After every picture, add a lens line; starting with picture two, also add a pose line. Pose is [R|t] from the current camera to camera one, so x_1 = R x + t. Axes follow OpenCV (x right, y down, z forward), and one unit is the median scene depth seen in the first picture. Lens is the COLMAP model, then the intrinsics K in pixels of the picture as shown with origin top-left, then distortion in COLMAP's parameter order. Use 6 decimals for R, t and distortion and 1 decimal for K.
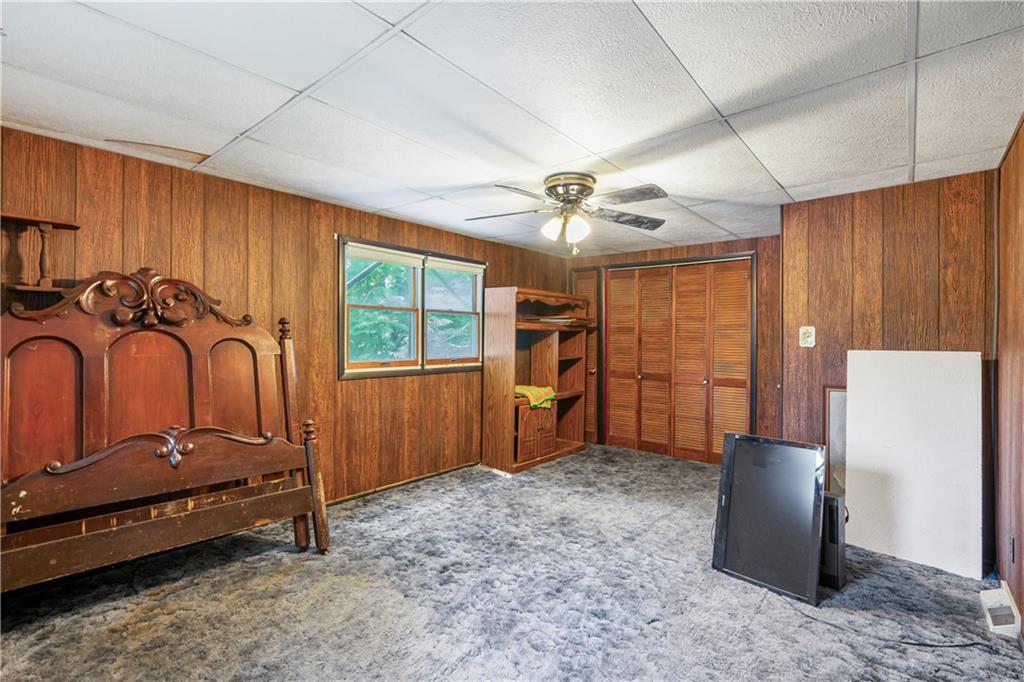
lens RADIAL K [[465.3, 0, 511.0], [0, 465.3, 336.7], [0, 0, 1]] dist [-0.010389, 0.002809]
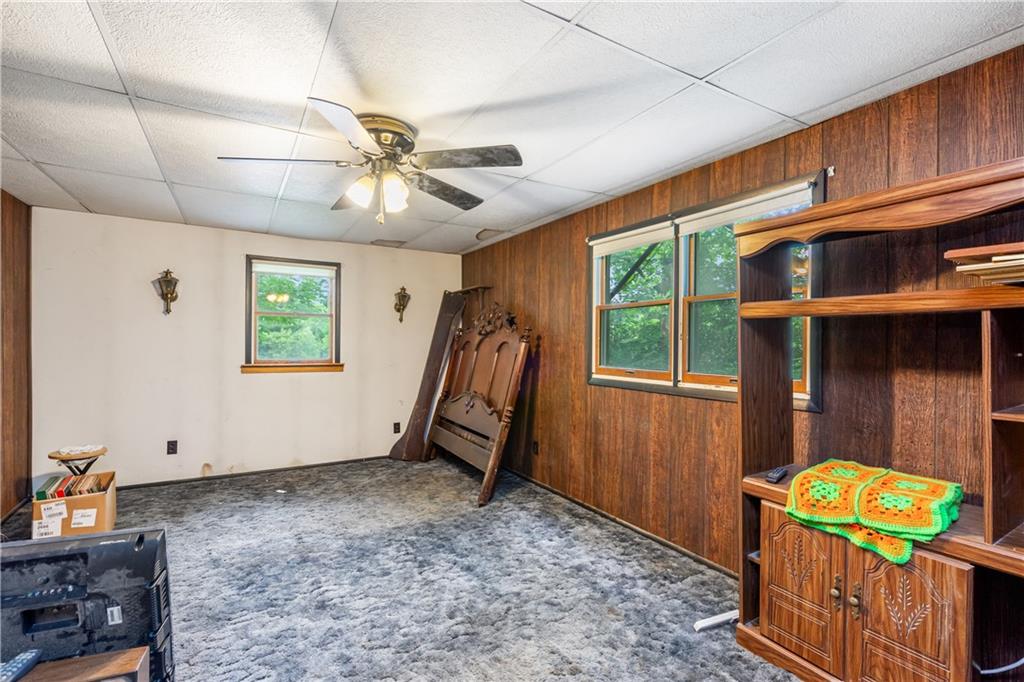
lens RADIAL K [[465.3, 0, 509.9], [0, 465.3, 345.2], [0, 0, 1]] dist [-0.010389, 0.002809]
pose [[-0.327630, -0.006642, -0.944783, 0.578928], [-0.008702, 0.999954, -0.004012, 0.015053], [0.944766, 0.006907, -0.327673, 1.085790]]
